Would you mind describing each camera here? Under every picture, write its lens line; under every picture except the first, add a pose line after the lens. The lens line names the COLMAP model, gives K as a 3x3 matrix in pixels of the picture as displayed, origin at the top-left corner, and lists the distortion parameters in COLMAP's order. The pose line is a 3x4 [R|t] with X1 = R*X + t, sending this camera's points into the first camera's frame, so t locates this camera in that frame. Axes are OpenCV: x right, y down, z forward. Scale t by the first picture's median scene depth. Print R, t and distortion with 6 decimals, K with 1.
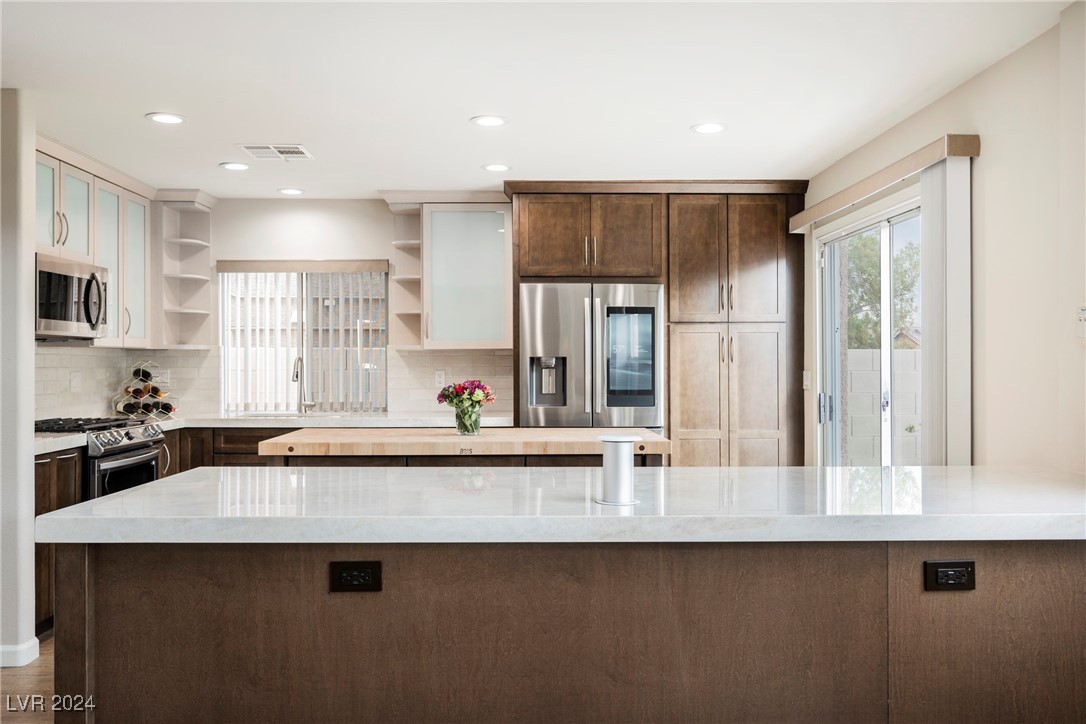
lens RADIAL K [[900.6, 0, 545.4], [0, 900.6, 359.0], [0, 0, 1]] dist [-0.011417, 0.007642]
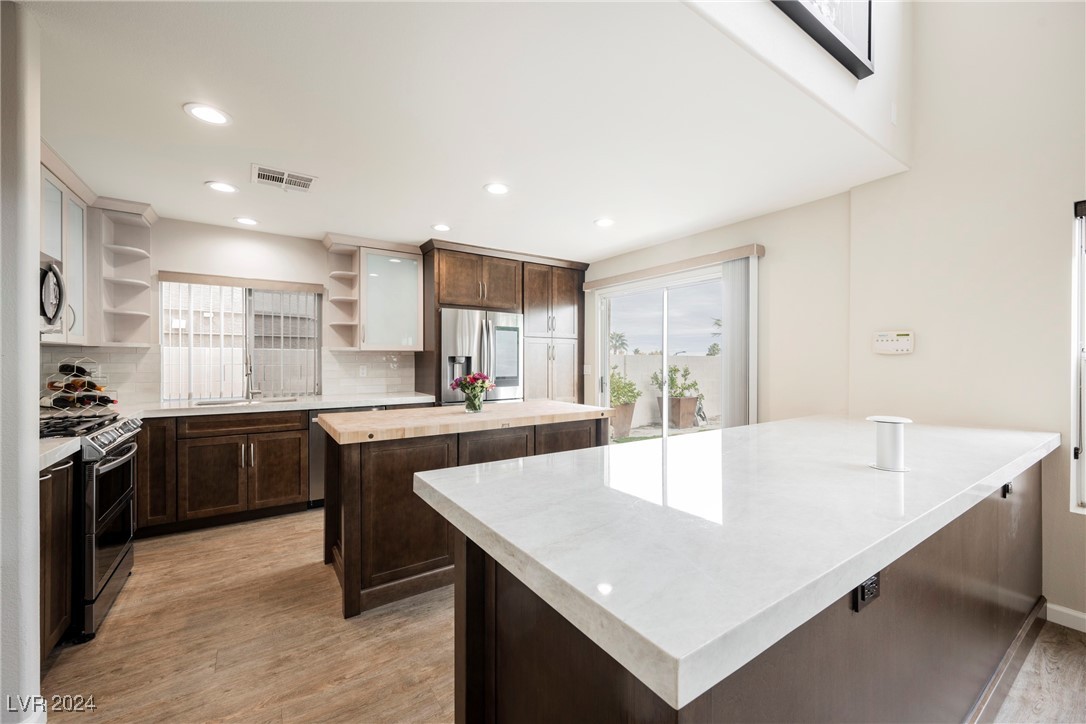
lens RADIAL K [[426.5, 0, 539.9], [0, 426.5, 363.2], [0, 0, 1]] dist [0.001458, -0.000139]
pose [[0.840058, -0.000633, 0.542497, -0.264013], [-0.006441, 0.999917, 0.011140, 0.000191], [-0.542459, -0.012852, 0.839984, 0.286074]]
